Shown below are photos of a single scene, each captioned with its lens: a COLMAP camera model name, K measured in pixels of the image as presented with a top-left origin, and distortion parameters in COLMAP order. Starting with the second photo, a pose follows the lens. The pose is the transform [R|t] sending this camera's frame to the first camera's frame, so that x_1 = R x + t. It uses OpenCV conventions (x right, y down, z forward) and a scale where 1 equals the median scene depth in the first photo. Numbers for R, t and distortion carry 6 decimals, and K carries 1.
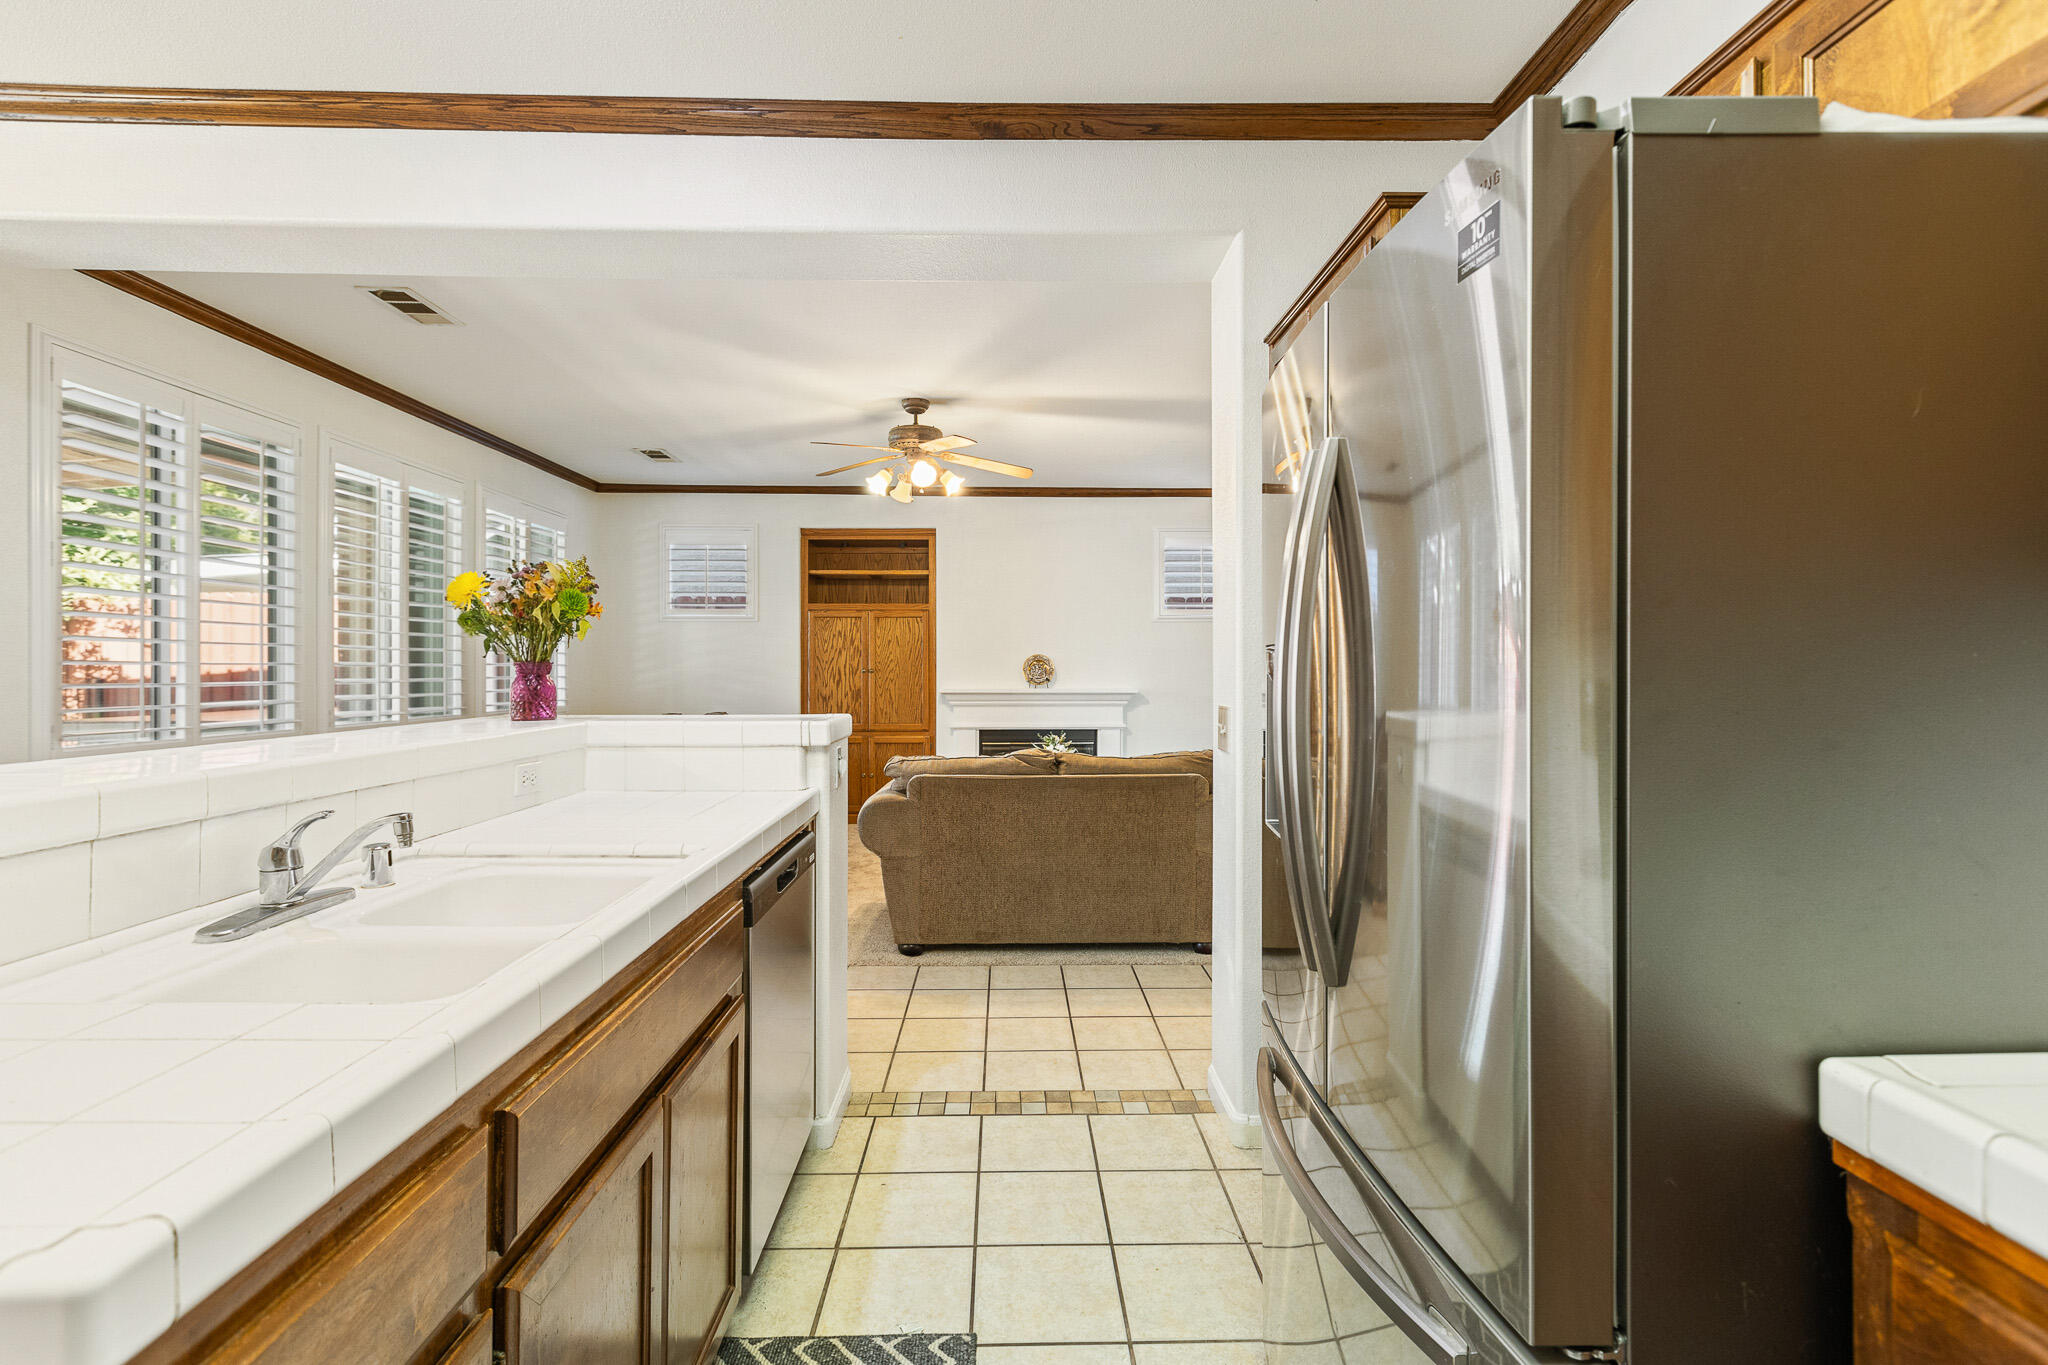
lens RADIAL K [[937.5, 0, 1026.4], [0, 937.5, 672.1], [0, 0, 1]] dist [0.003802, -0.000451]
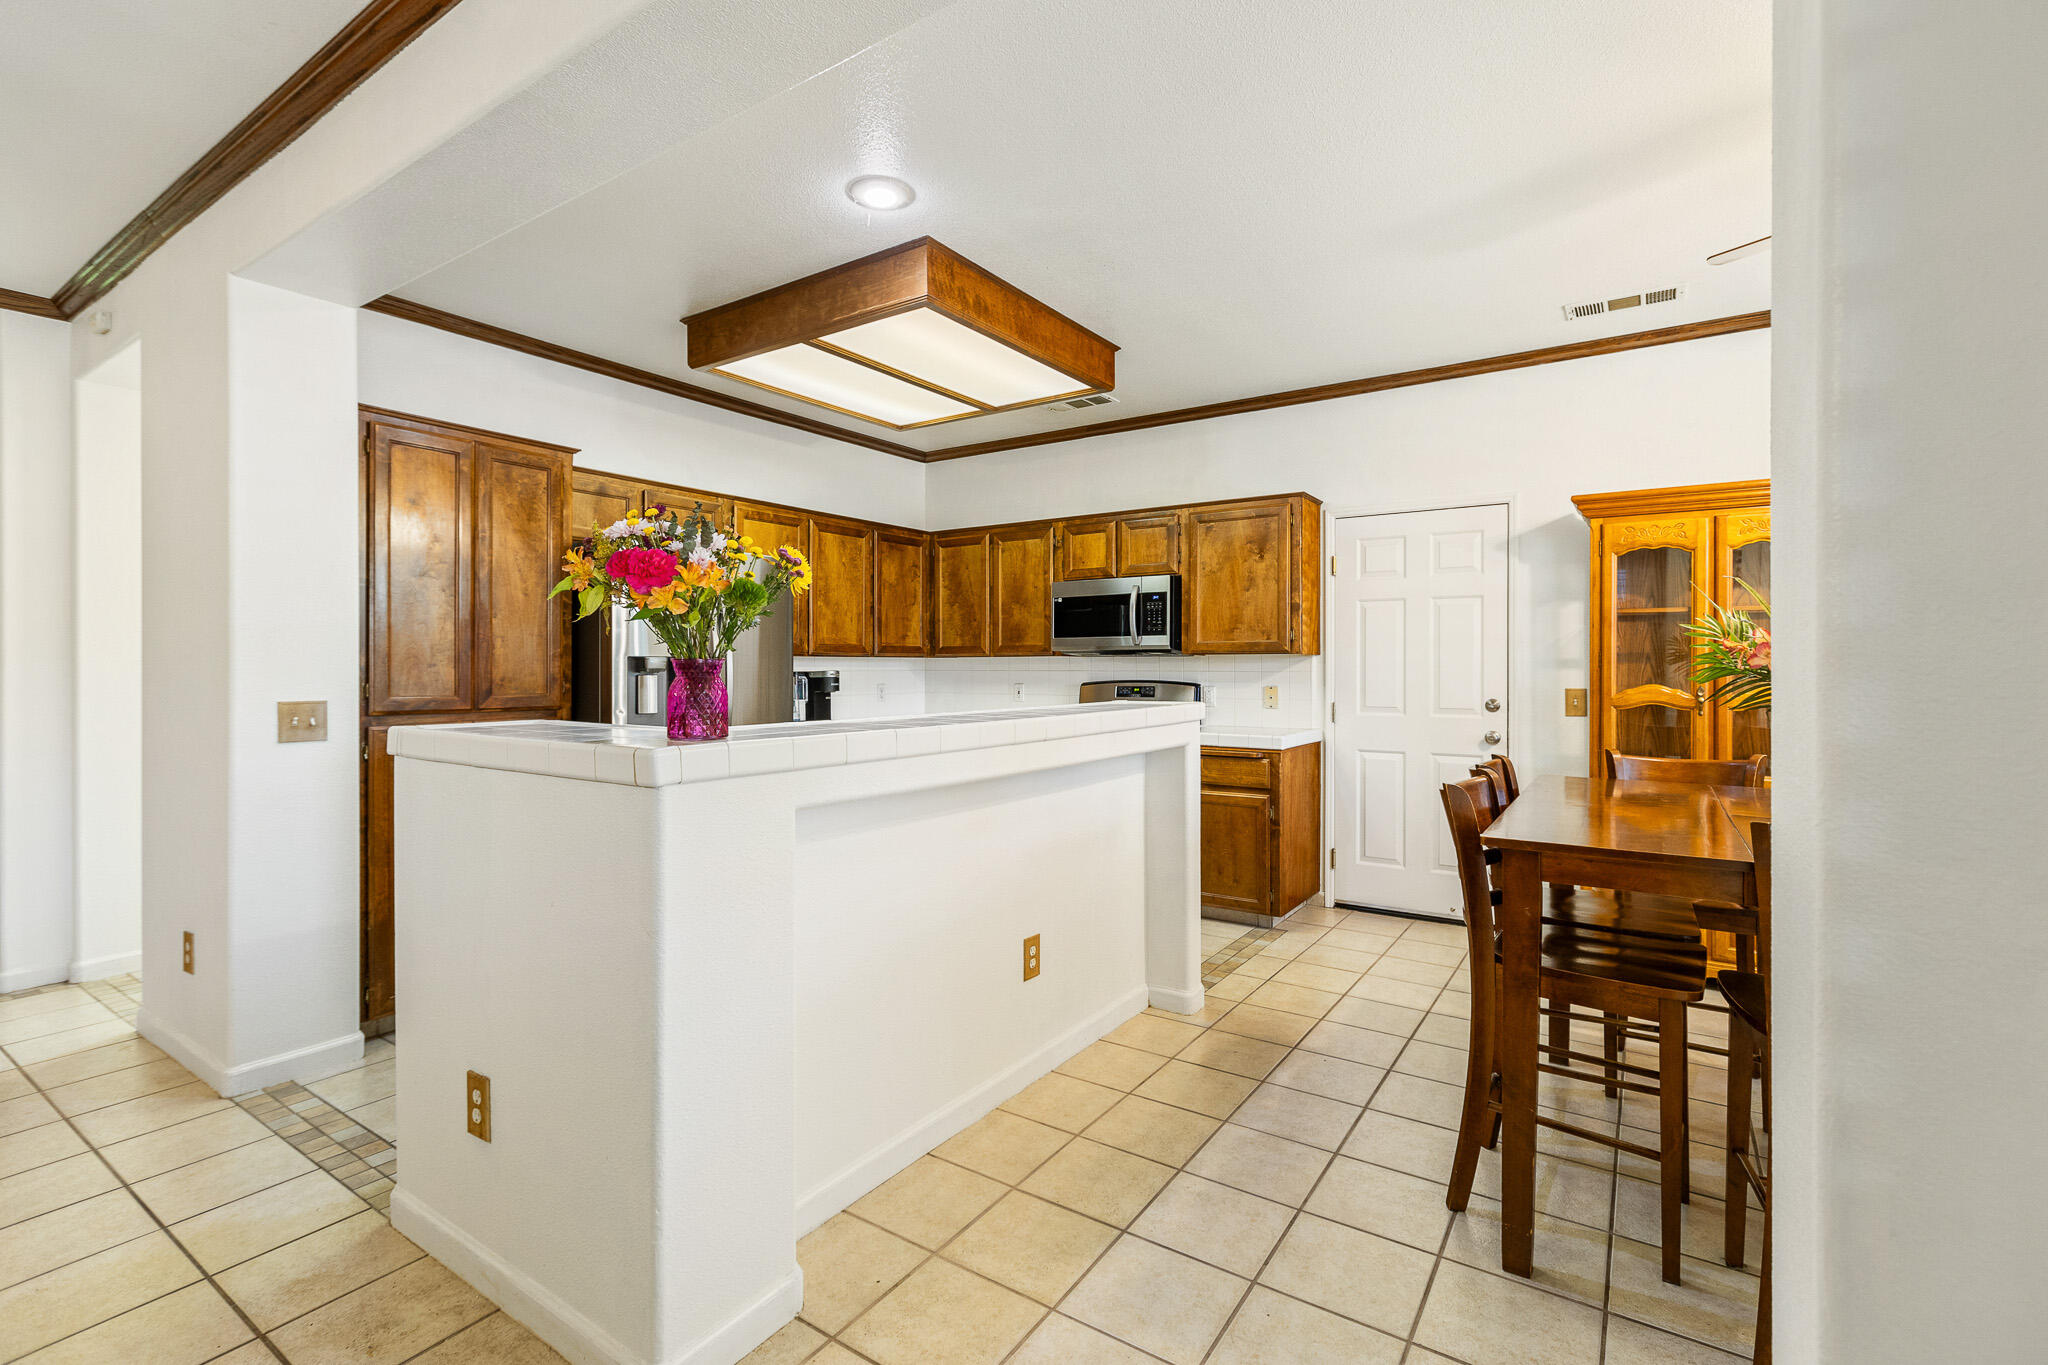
lens RADIAL K [[937.5, 0, 1010.6], [0, 937.5, 669.7], [0, 0, 1]] dist [0.003802, -0.000451]
pose [[-0.811883, -0.002209, 0.583816, -0.384048], [0.001697, 0.999980, 0.006144, -0.003866], [-0.583818, 0.005979, -0.811863, 0.483598]]
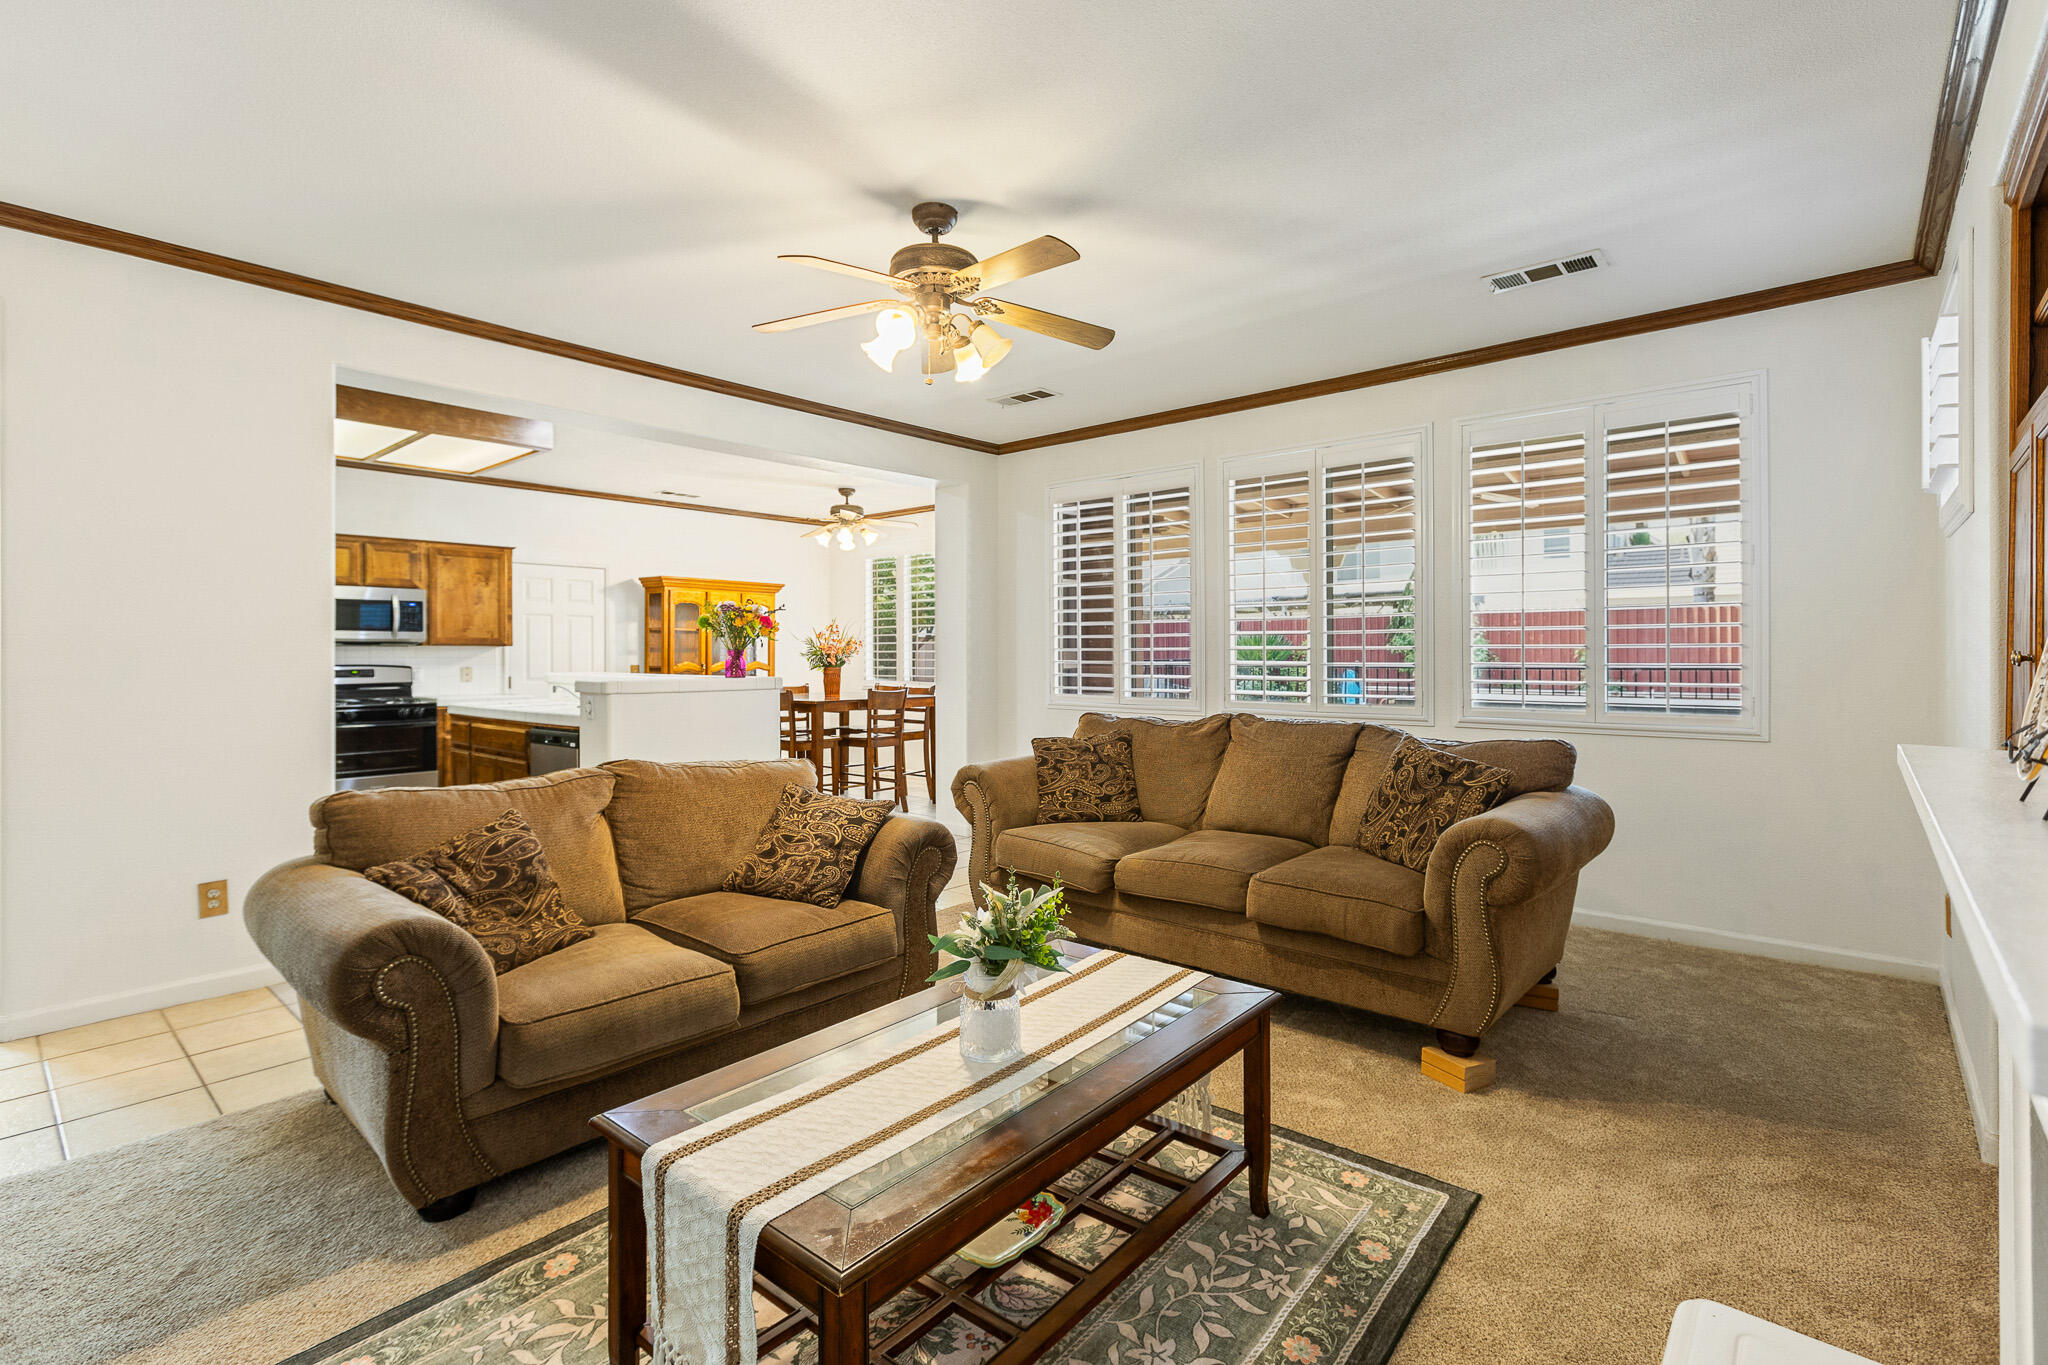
lens RADIAL K [[937.5, 0, 1046.0], [0, 937.5, 649.7], [0, 0, 1]] dist [0.003802, -0.000451]
pose [[-0.665222, -0.002517, -0.746641, 0.193043], [0.000242, 0.999994, -0.003587, -0.002733], [0.746646, -0.002567, -0.665217, 0.967078]]
